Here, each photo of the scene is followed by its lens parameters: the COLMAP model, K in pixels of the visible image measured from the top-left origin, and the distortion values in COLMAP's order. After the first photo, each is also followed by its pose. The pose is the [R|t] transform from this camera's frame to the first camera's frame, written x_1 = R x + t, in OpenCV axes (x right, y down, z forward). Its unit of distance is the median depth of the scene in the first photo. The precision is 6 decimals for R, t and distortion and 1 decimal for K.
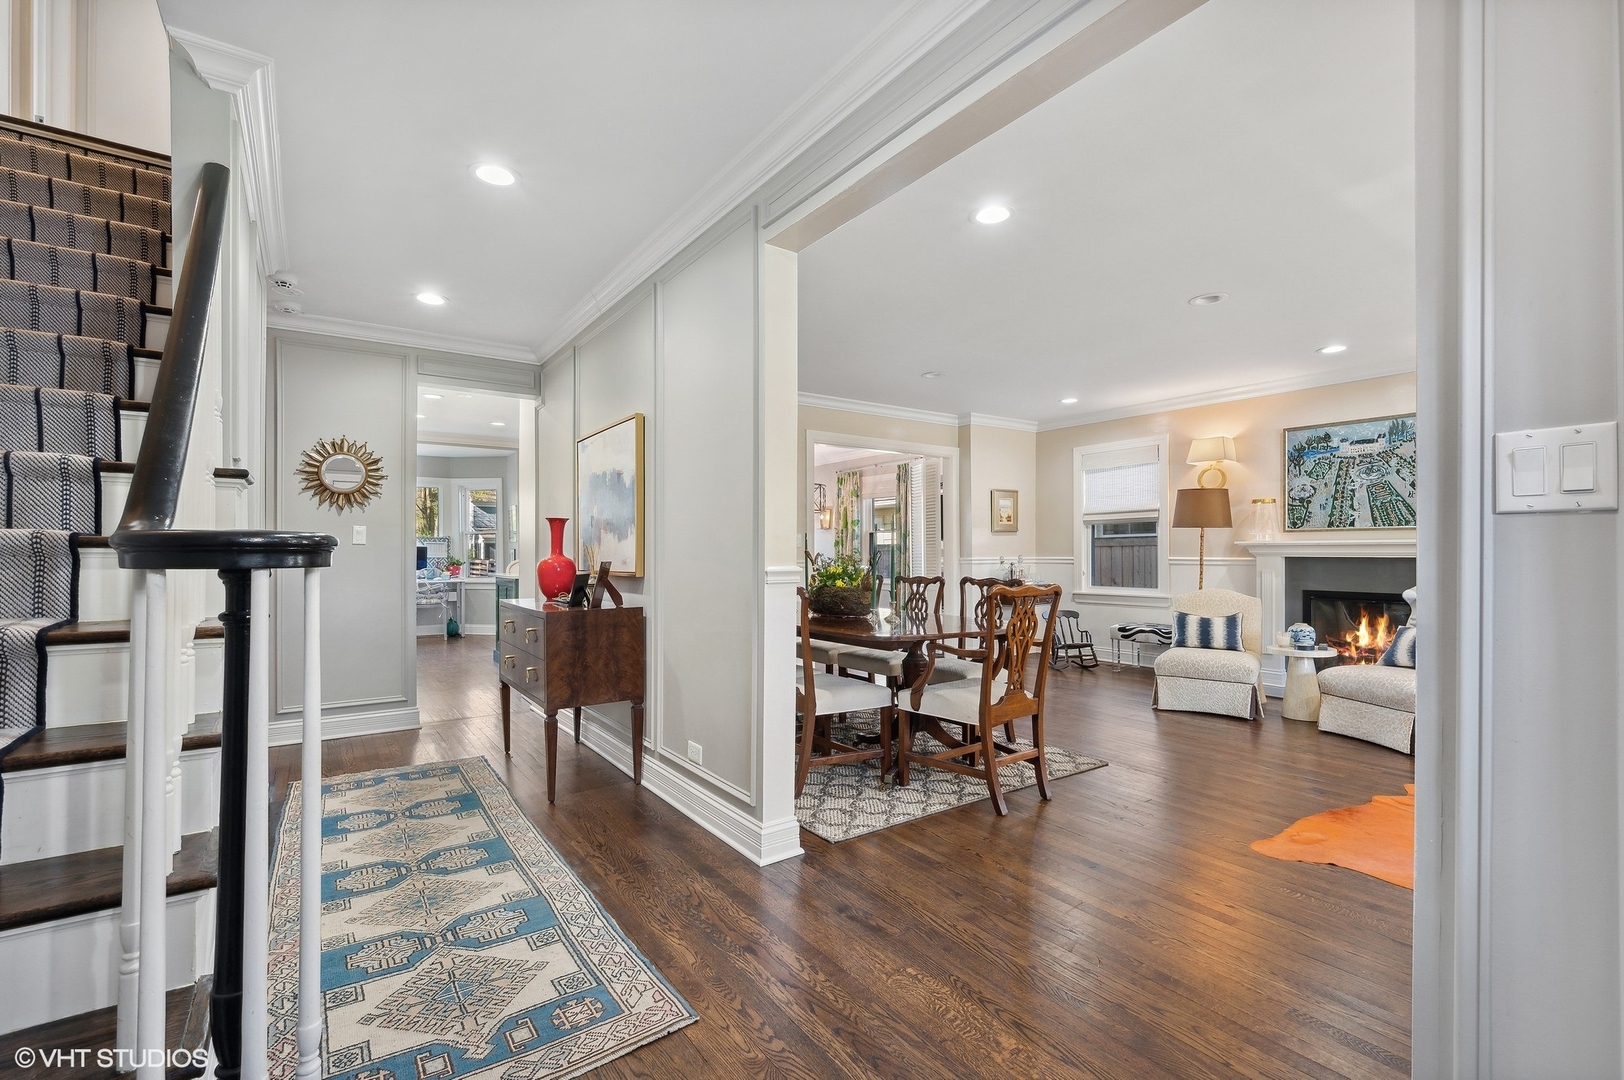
lens RADIAL K [[720.8, 0, 812.0], [0, 720.8, 540.0], [0, 0, 1]] dist [-0.000529, -0.000133]
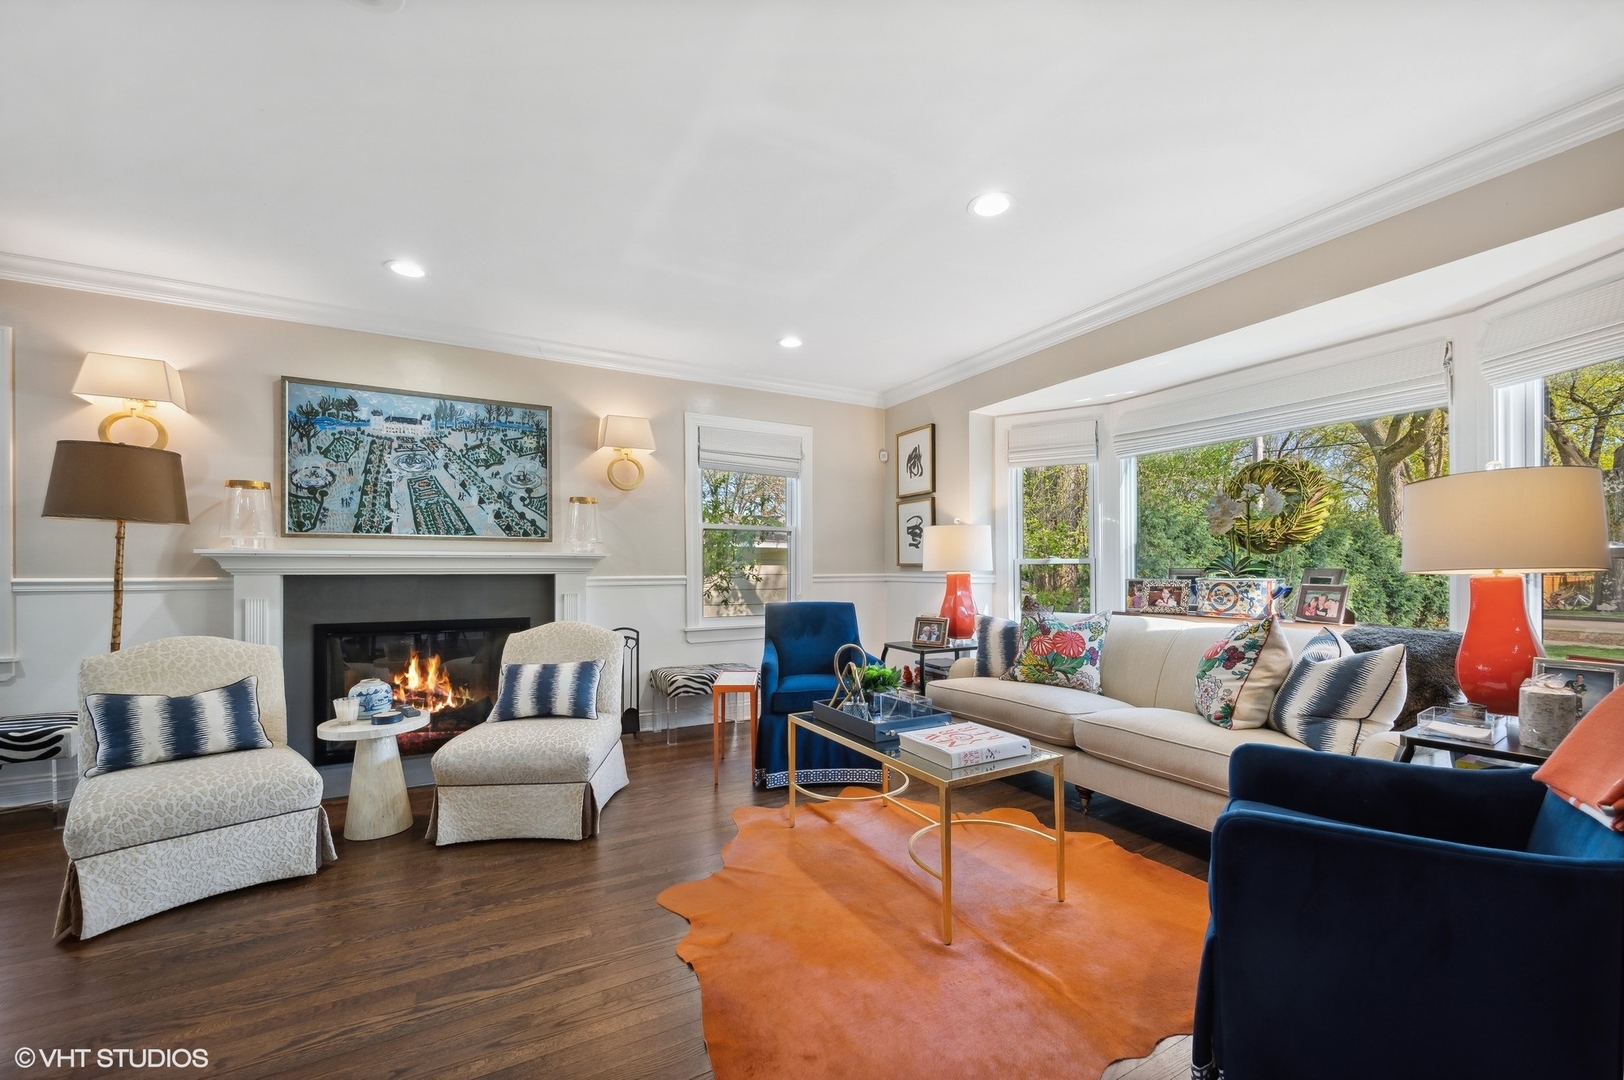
lens RADIAL K [[645.4, 0, 811.7], [0, 645.4, 576.5], [0, 0, 1]] dist [-0.000234, -0.000127]
pose [[0.114045, -0.010917, 0.993416, 0.141402], [-0.015428, 0.999800, 0.012758, 0.010794], [-0.993356, -0.016781, 0.113853, 0.486374]]
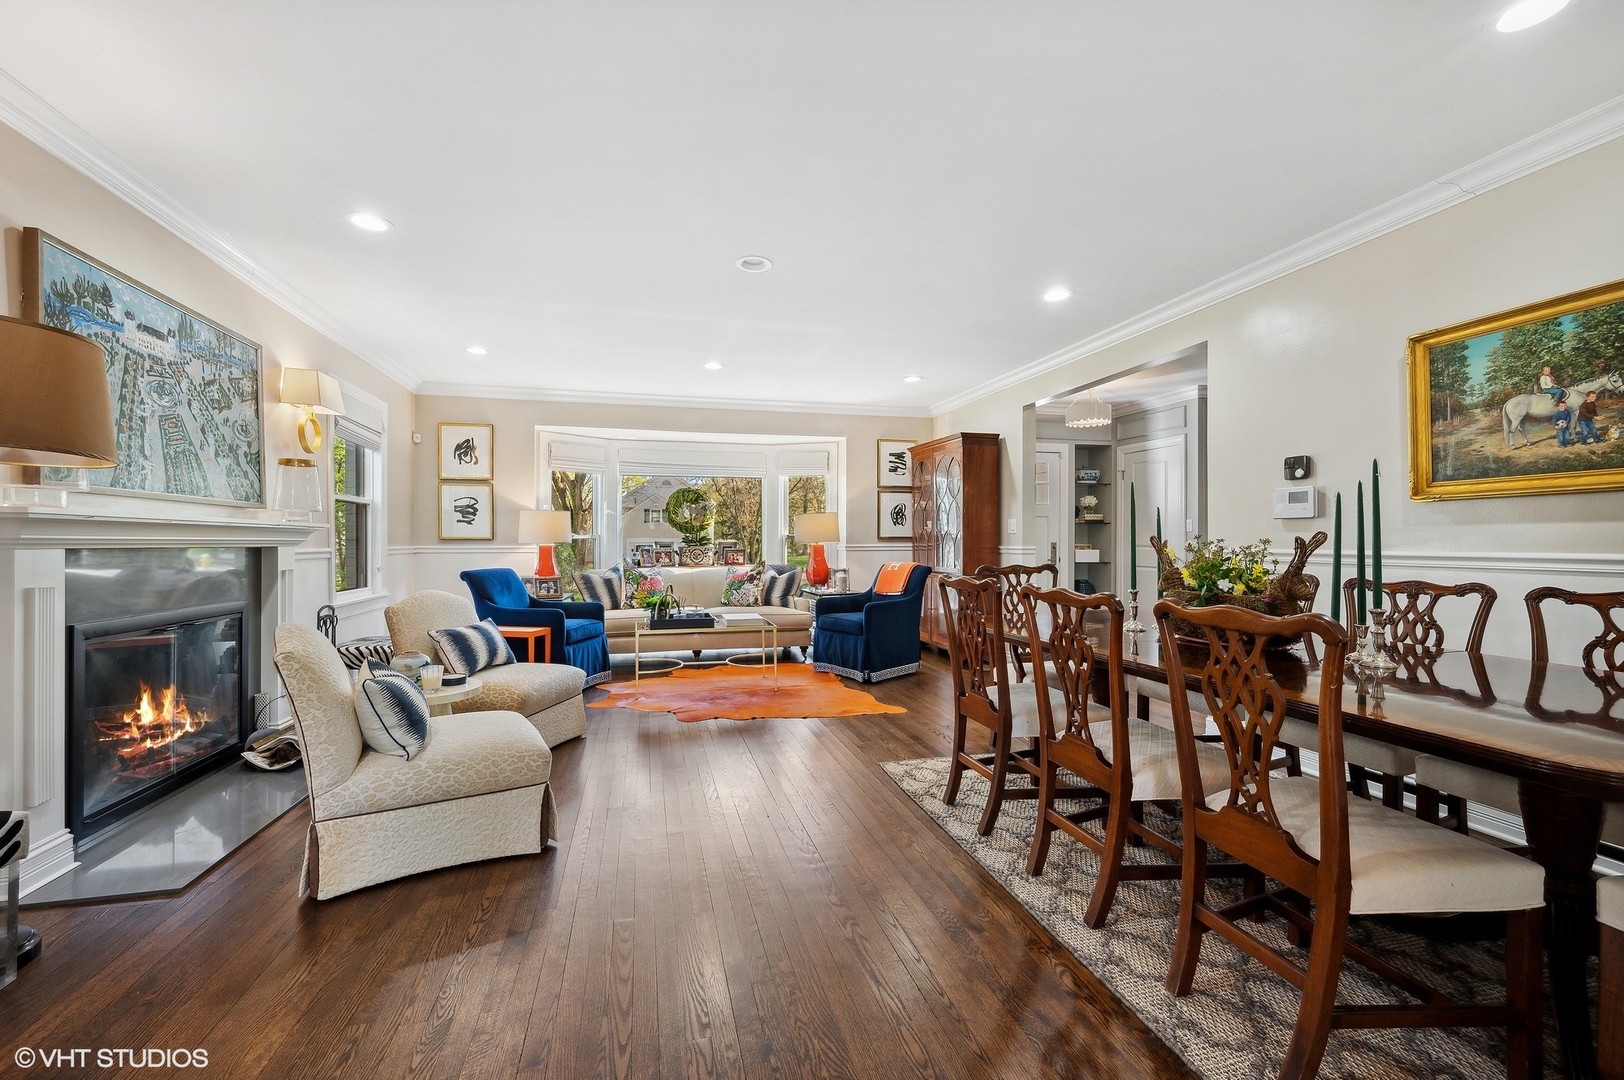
lens RADIAL K [[668.2, 0, 812.0], [0, 668.2, 540.0], [0, 0, 1]] dist [-0.000029, -0.000044]
pose [[-0.935229, 0.001502, 0.354040, 0.129522], [-0.005416, 0.999813, -0.018549, 0.023752], [-0.354001, -0.019265, -0.935046, 1.256617]]
